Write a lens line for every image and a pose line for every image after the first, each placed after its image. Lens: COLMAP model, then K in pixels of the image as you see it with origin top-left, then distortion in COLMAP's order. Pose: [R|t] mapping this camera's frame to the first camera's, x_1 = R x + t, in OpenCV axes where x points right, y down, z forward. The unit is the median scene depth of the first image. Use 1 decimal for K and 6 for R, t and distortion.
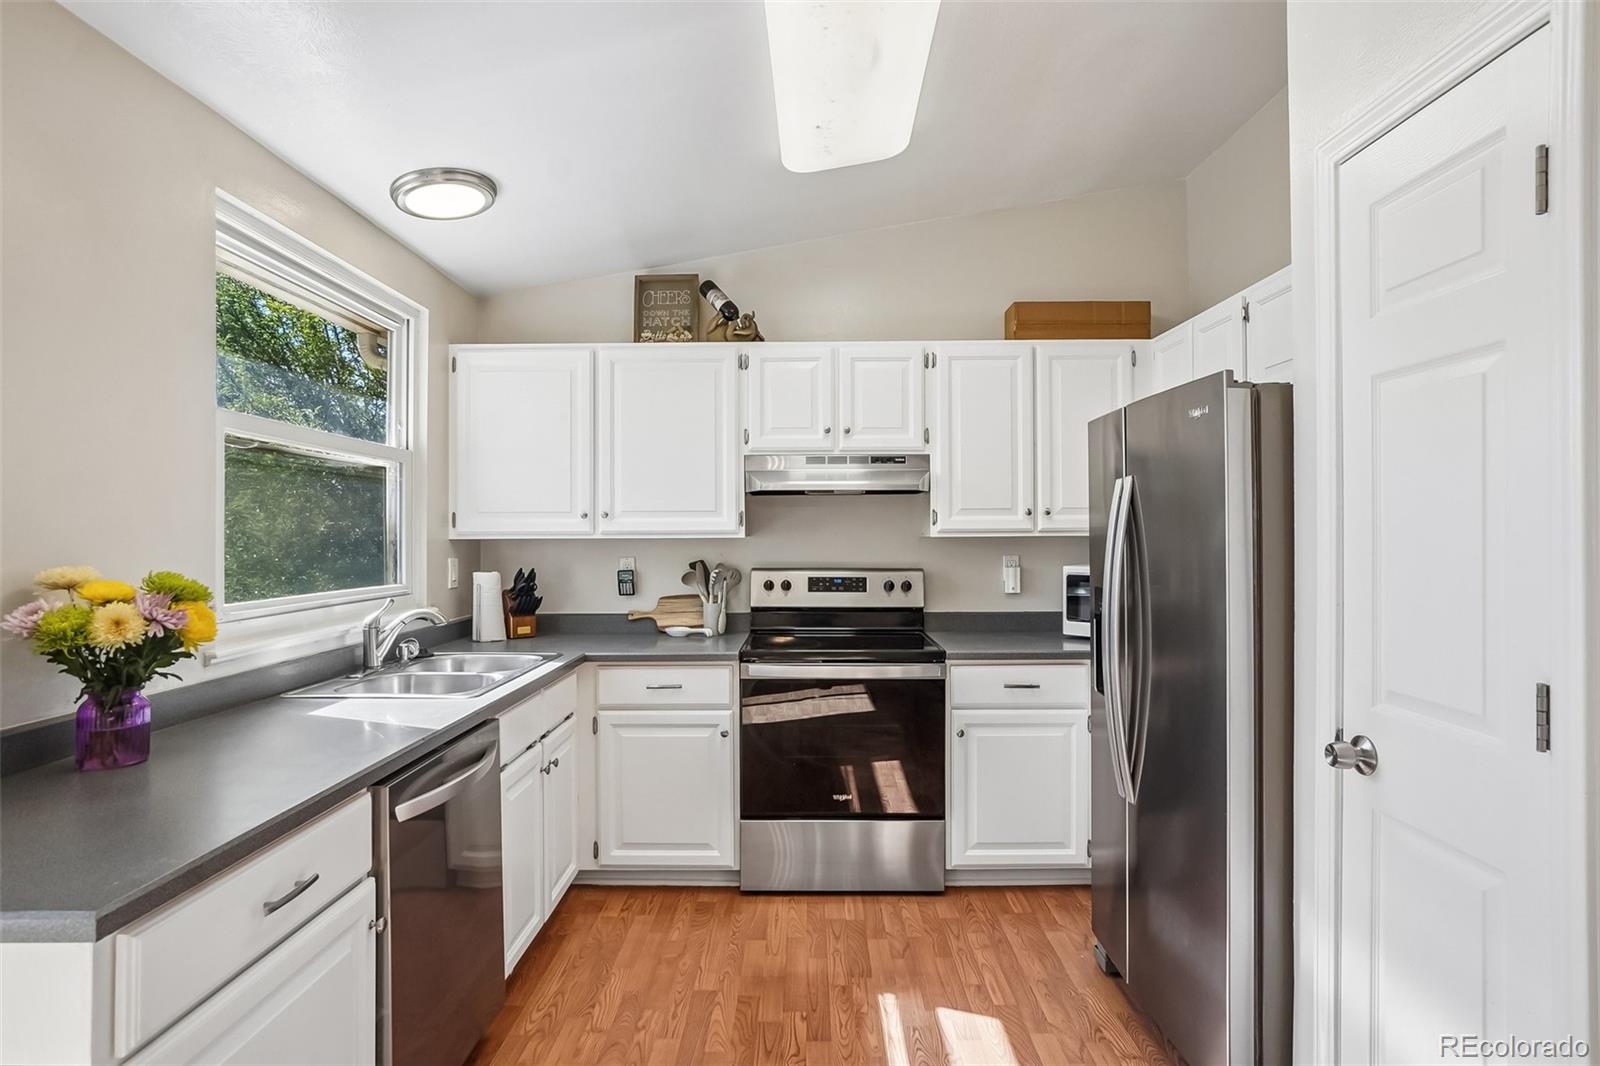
lens RADIAL K [[841.9, 0, 796.0], [0, 841.9, 530.0], [0, 0, 1]] dist [-0.034265, 0.021203]
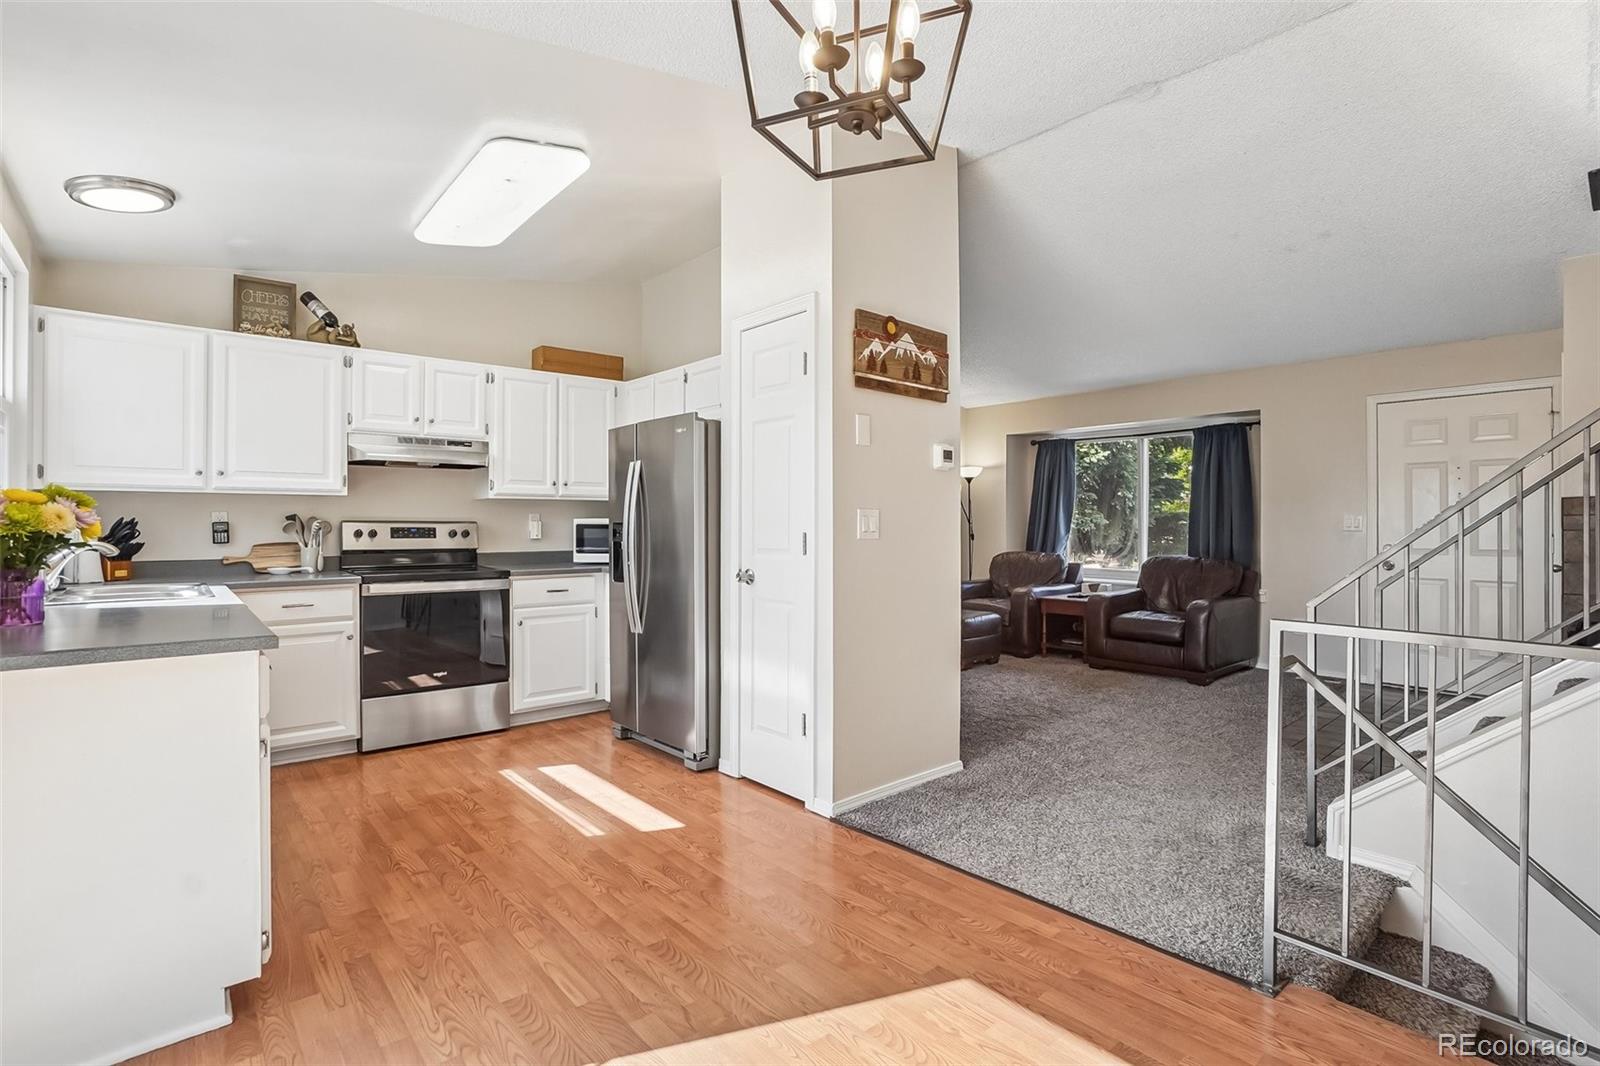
lens RADIAL K [[756.6, 0, 801.0], [0, 756.6, 523.6], [0, 0, 1]] dist [-0.072688, 0.032254]
pose [[0.746512, 0.003881, 0.665361, -0.328219], [-0.004767, 0.999989, -0.000485, 0.055222], [-0.665355, -0.002810, 0.746522, -0.364843]]
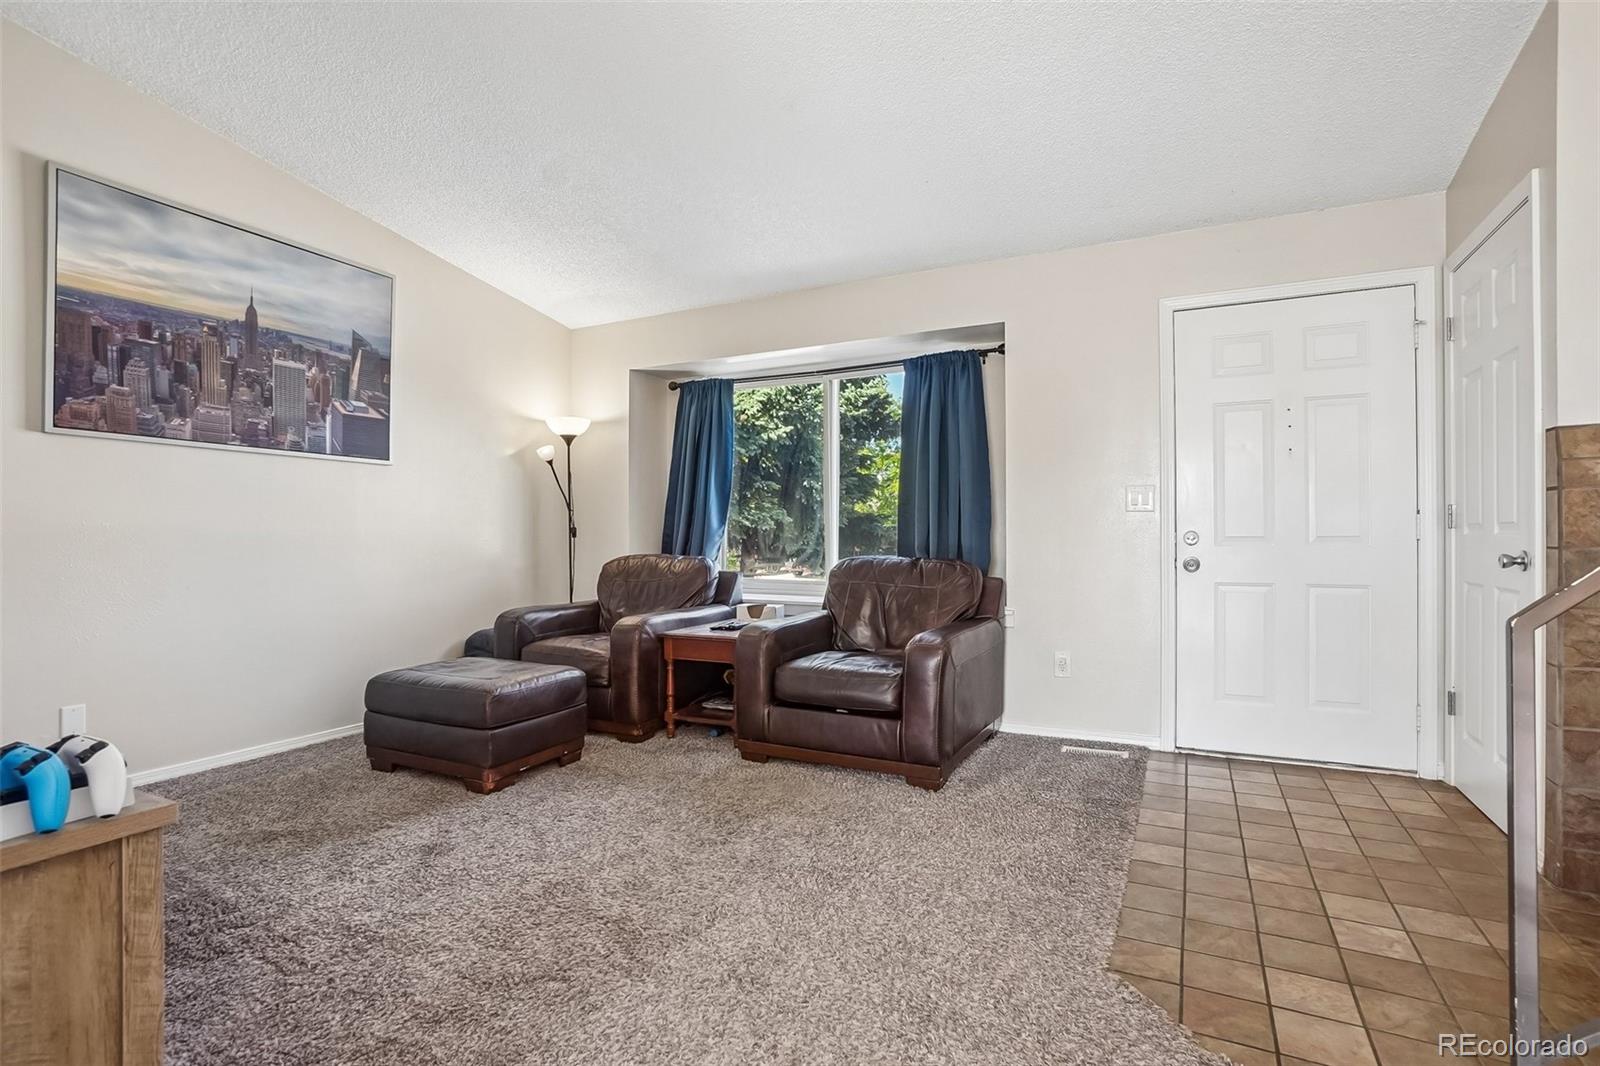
lens RADIAL K [[772.8, 0, 801.7], [0, 772.8, 527.0], [0, 0, 1]] dist [-0.055373, 0.025789]
pose [[0.440890, 0.010388, 0.897501, 0.526826], [0.000086, 0.999933, -0.011616, 0.101659], [-0.897561, 0.005199, 0.440859, 0.001533]]
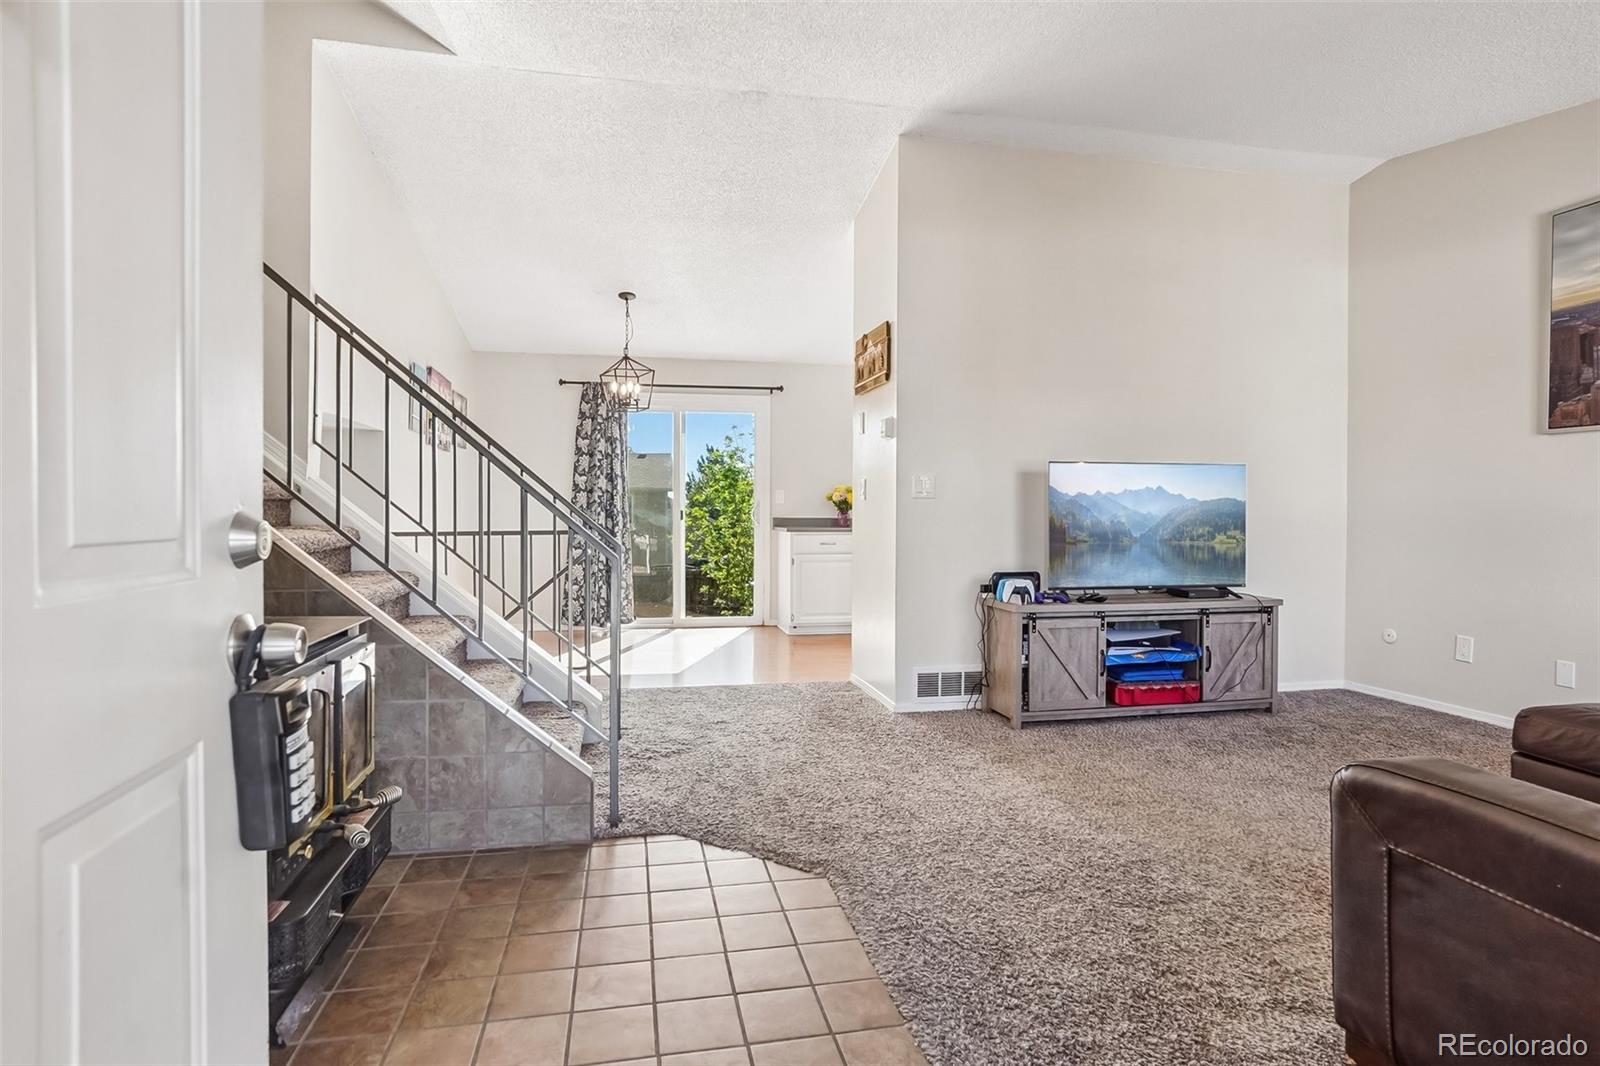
lens RADIAL K [[817.5, 0, 794.8], [0, 817.5, 523.0], [0, 0, 1]] dist [-0.043312, 0.020140]
pose [[0.215998, 0.015600, -0.976269, 1.808197], [-0.000979, 0.999875, 0.015760, 0.092416], [0.976393, -0.002448, 0.215986, -0.133261]]
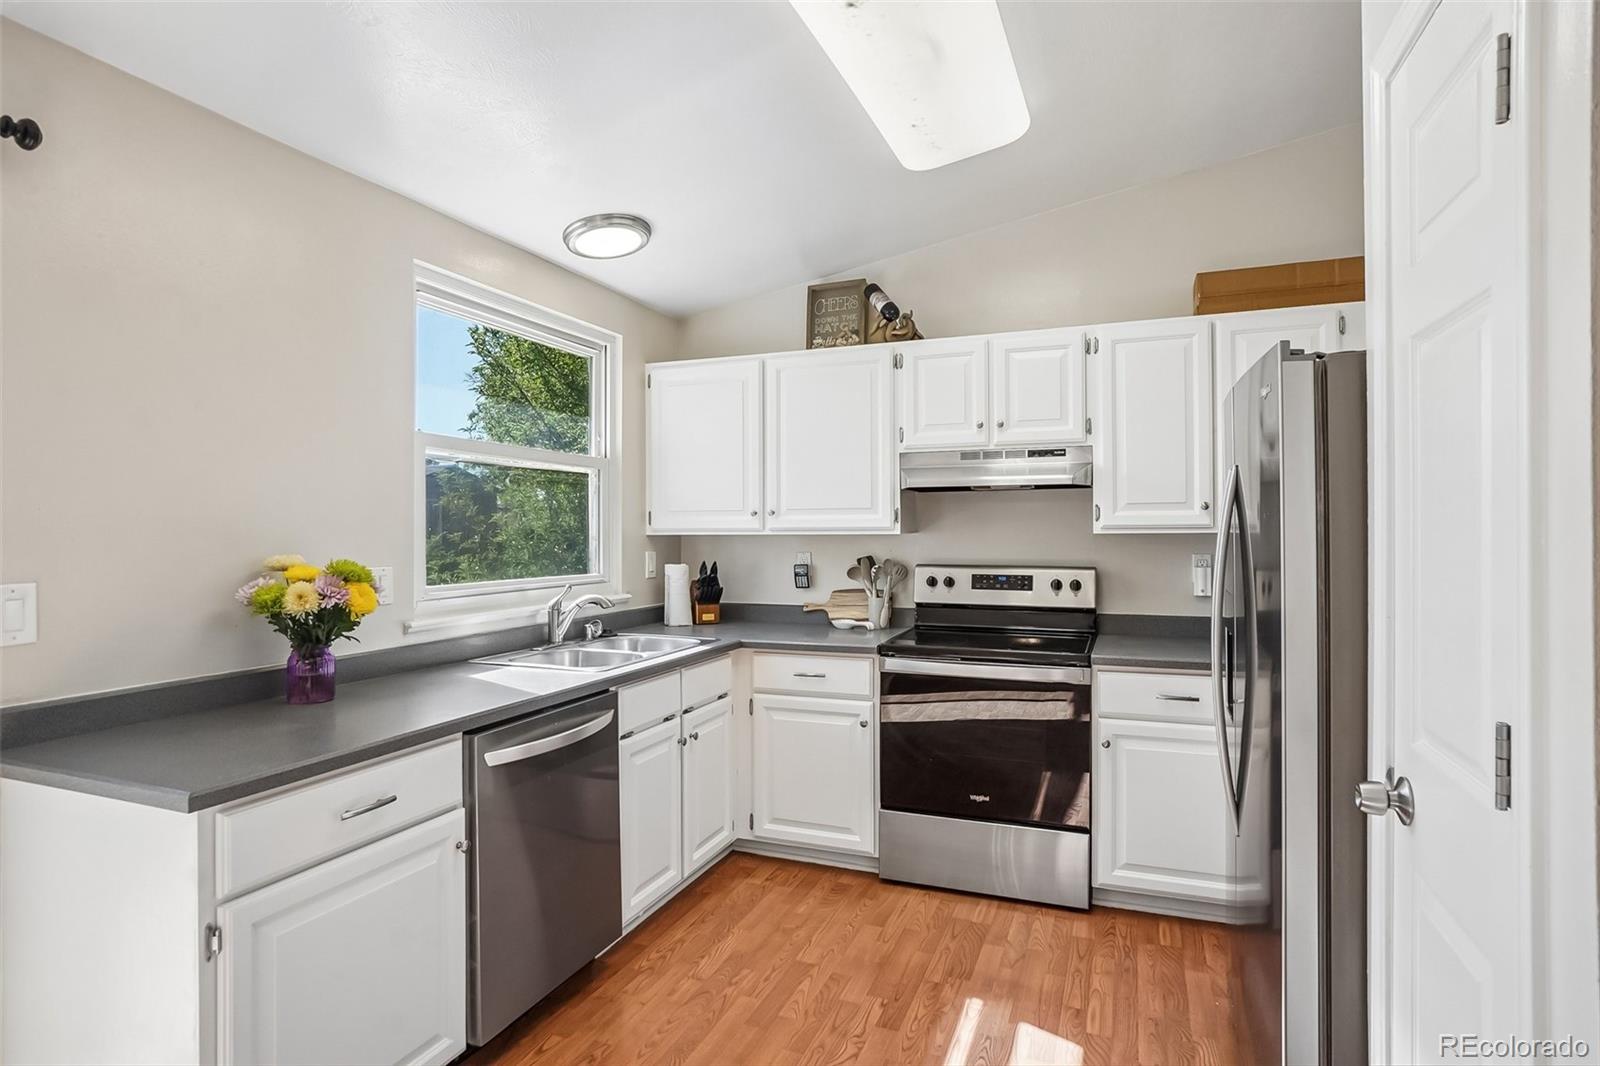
lens RADIAL K [[835.7, 0, 794.9], [0, 835.7, 528.5], [0, 0, 1]] dist [-0.038707, 0.023245]
pose [[0.933688, -0.001054, -0.358087, 0.198710], [0.002208, 0.999994, 0.002814, -0.000808], [0.358082, -0.003418, 0.933684, 0.013218]]
